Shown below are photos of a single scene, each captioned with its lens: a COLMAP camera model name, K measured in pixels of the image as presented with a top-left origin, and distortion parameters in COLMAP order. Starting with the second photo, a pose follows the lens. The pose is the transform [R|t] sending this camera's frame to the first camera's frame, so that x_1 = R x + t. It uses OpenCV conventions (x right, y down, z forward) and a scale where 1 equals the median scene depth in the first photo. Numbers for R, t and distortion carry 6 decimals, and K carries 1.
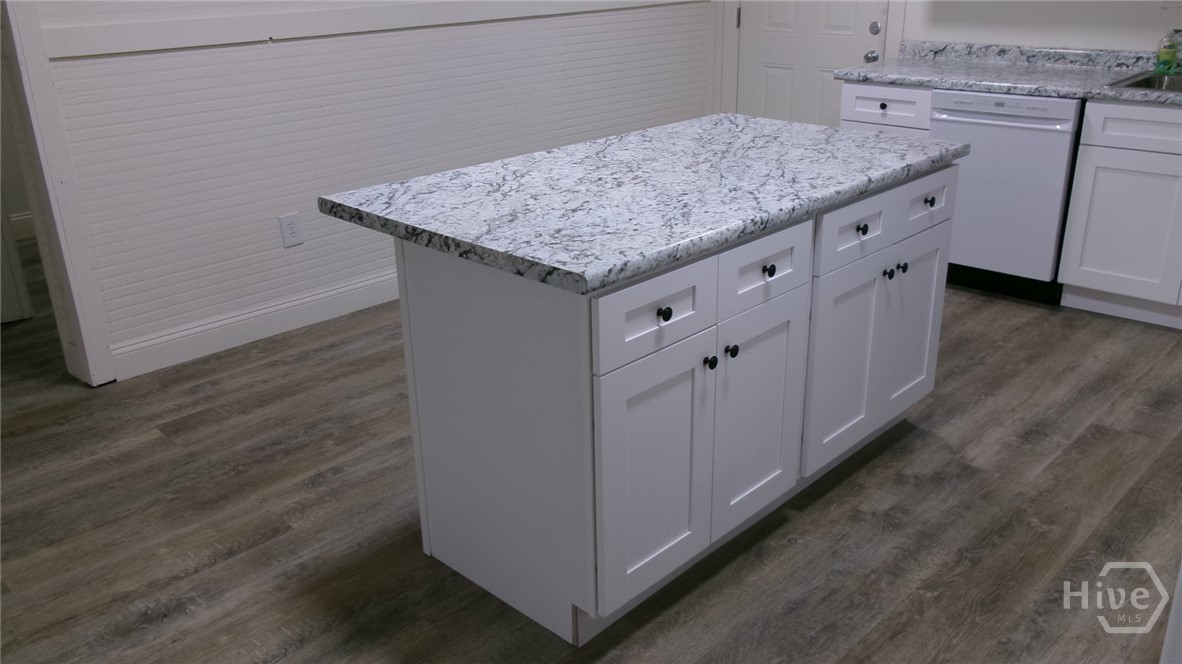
lens RADIAL K [[953.4, 0, 591.0], [0, 953.4, 332.0], [0, 0, 1]] dist [0.002020, -0.000364]
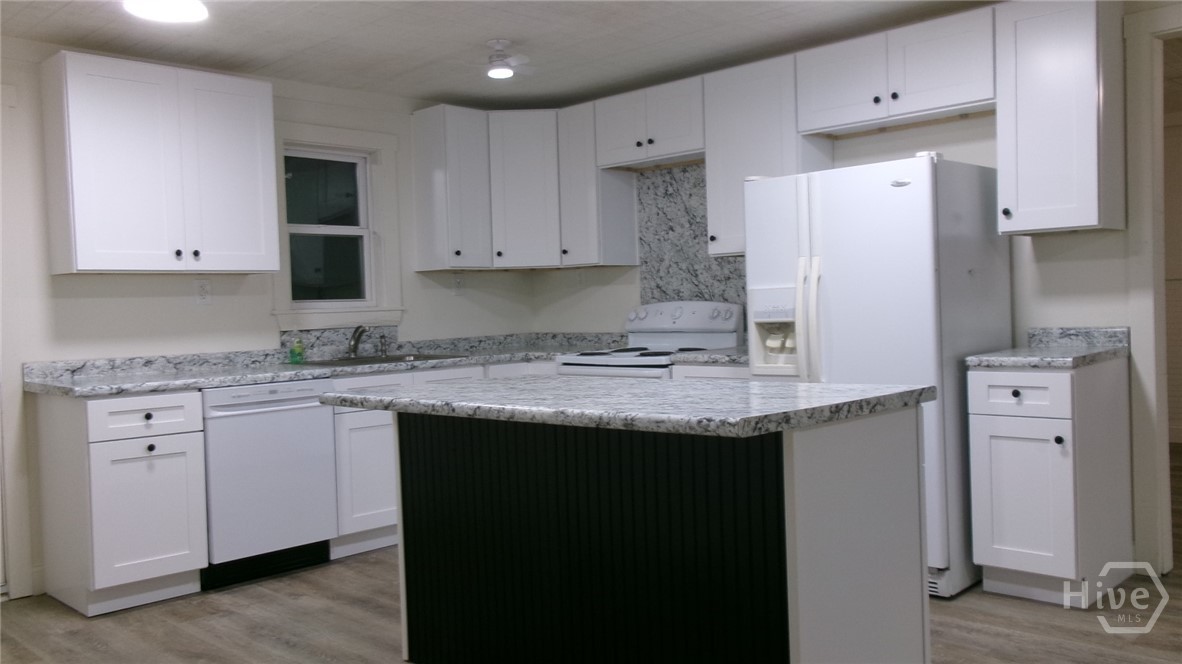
lens RADIAL K [[970.5, 0, 599.7], [0, 970.5, 347.0], [0, 0, 1]] dist [-0.010474, 0.002958]
pose [[-0.015332, -0.012041, 0.999810, -0.635287], [0.401449, 0.915720, 0.017184, -0.147673], [-0.915753, 0.401637, -0.009206, 0.616910]]
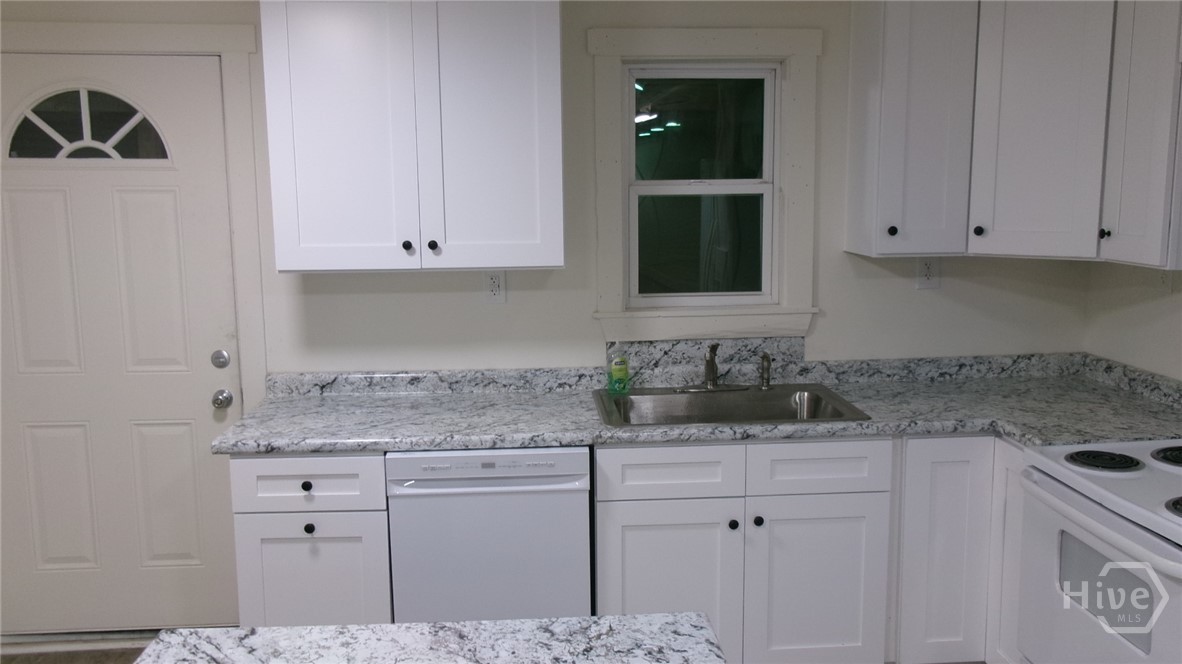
lens RADIAL K [[970.5, 0, 599.7], [0, 970.5, 347.0], [0, 0, 1]] dist [-0.010474, 0.002958]
pose [[0.658526, -0.094703, 0.746575, -0.048614], [0.270616, 0.955490, -0.117497, -0.203714], [-0.702218, 0.279410, 0.654843, 0.416820]]
